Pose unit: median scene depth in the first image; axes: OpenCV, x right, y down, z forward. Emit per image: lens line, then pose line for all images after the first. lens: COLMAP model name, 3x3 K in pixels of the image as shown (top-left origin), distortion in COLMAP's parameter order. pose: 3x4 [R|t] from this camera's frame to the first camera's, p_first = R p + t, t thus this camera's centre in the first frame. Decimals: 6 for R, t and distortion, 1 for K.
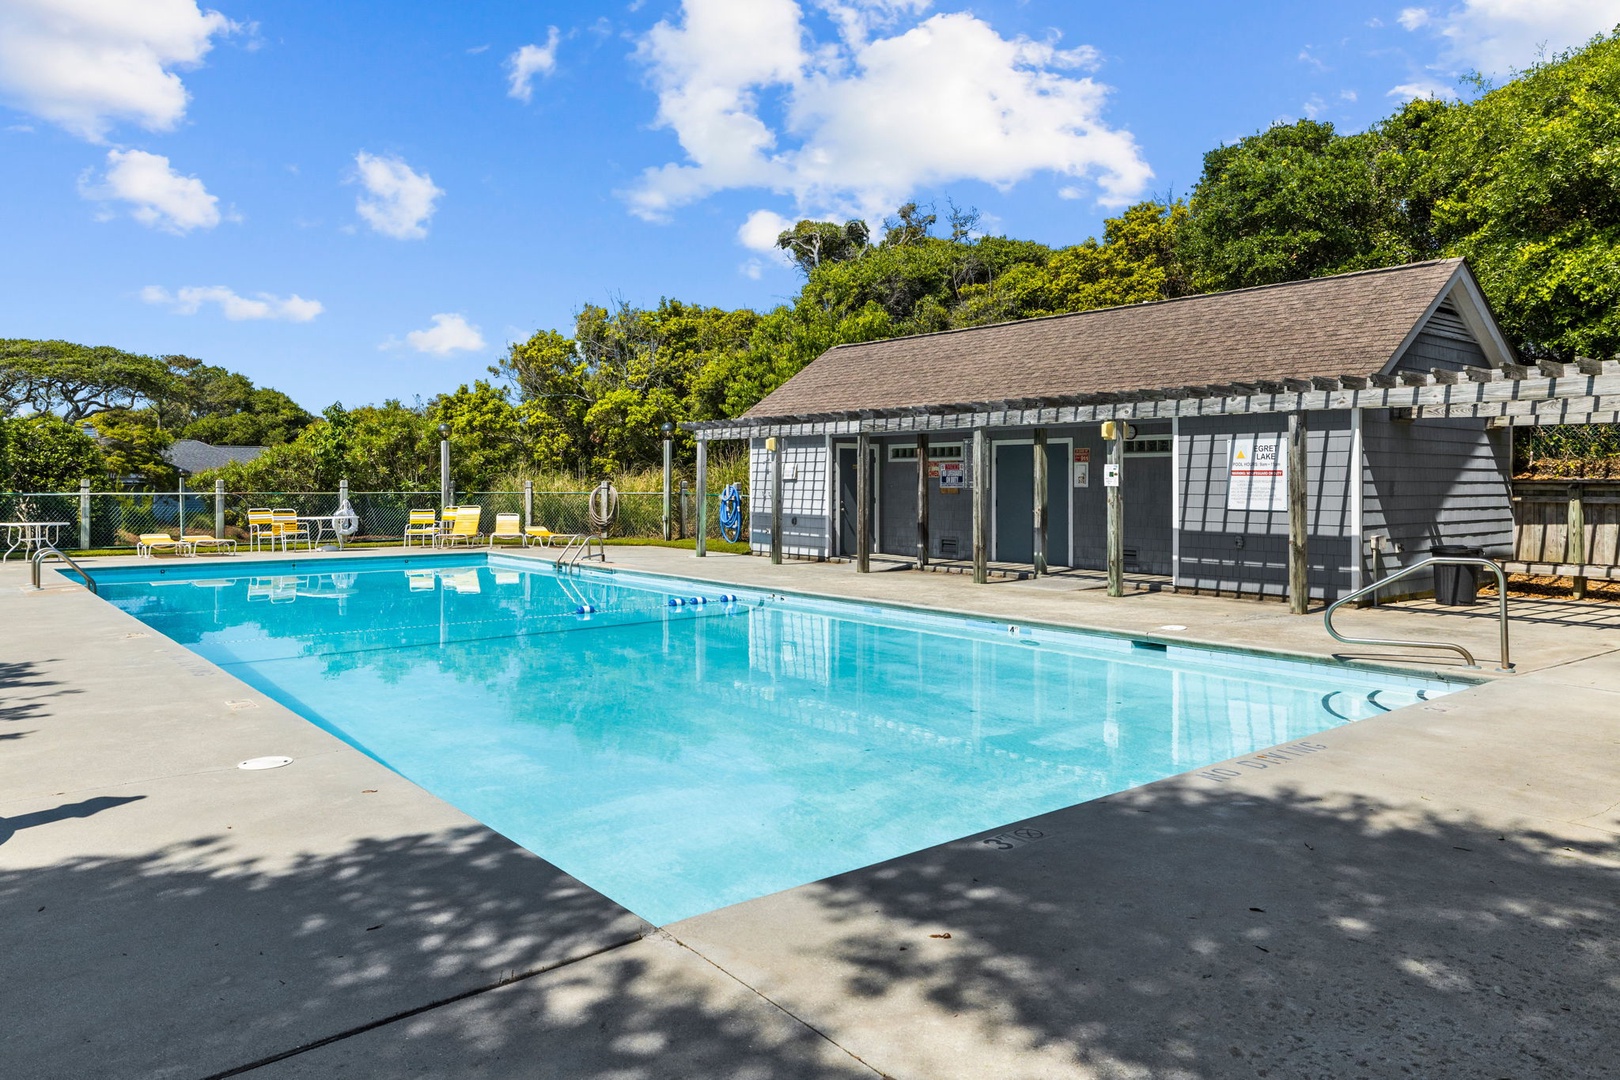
lens RADIAL K [[1093.3, 0, 816.9], [0, 1093.3, 535.8], [0, 0, 1]] dist [-0.003884, -0.000885]
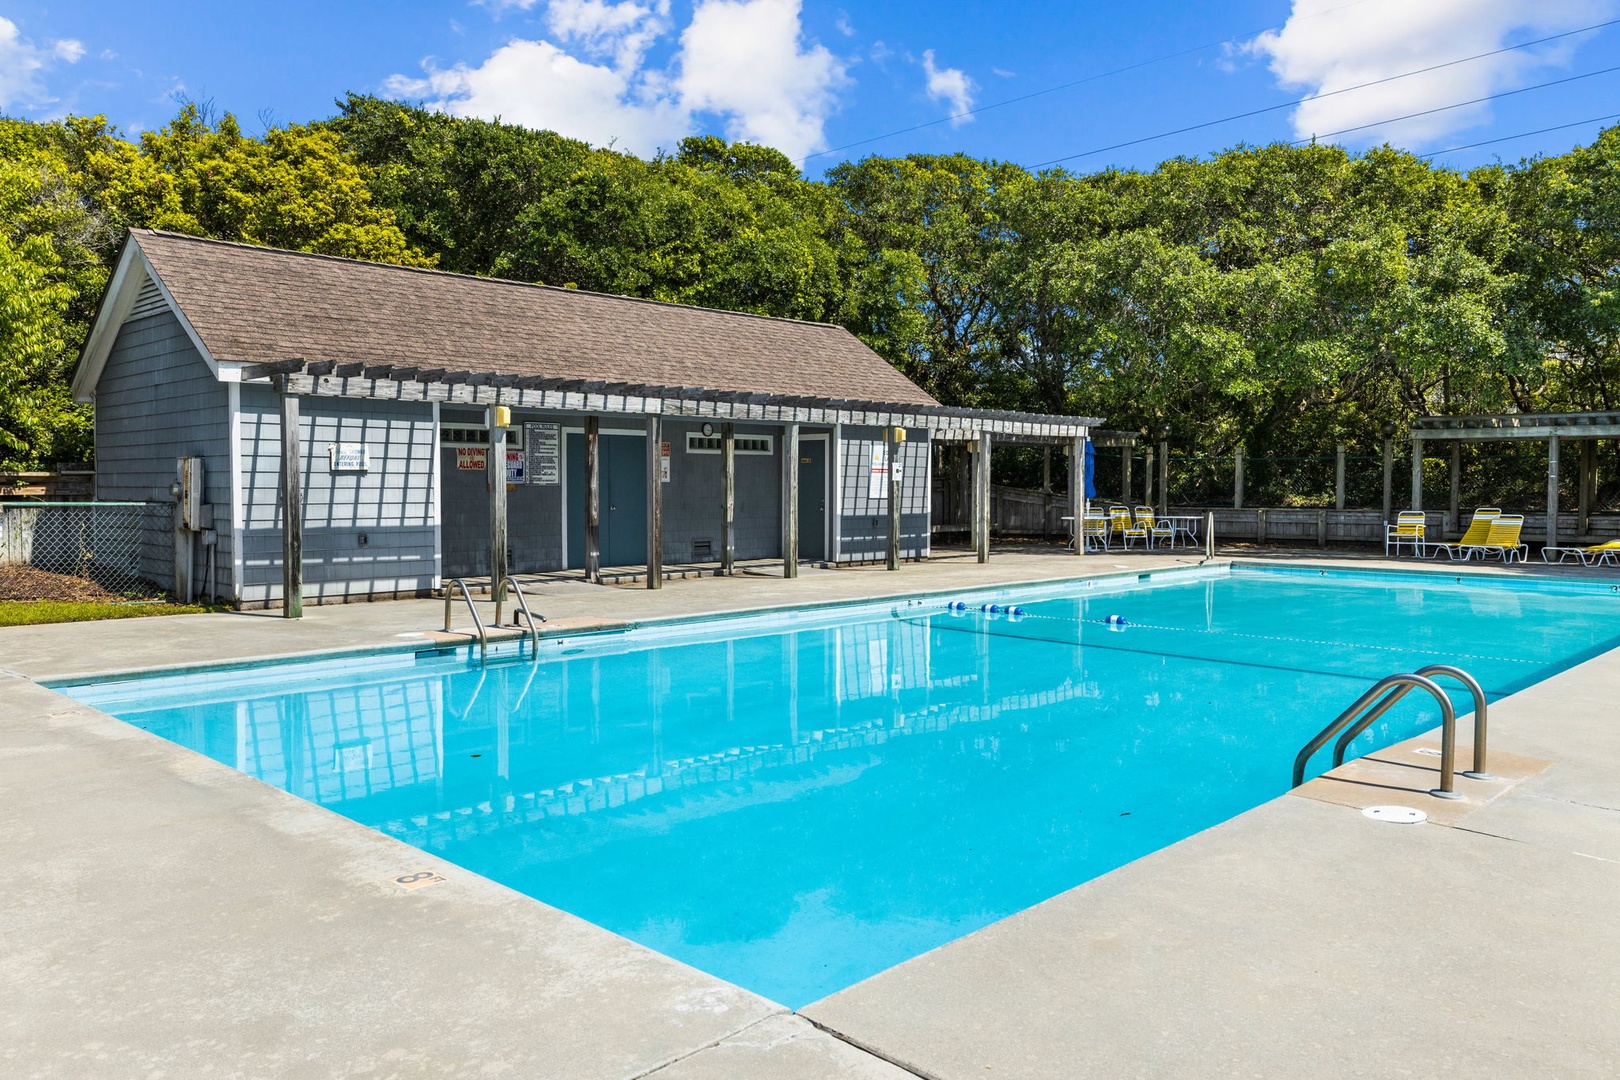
lens RADIAL K [[1093.3, 0, 816.9], [0, 1093.3, 535.8], [0, 0, 1]] dist [-0.003884, -0.000885]
pose [[-0.058088, -0.056559, 0.996708, -0.778561], [0.041354, 0.997401, 0.059008, -0.049342], [-0.997455, 0.044646, -0.055598, 0.951754]]
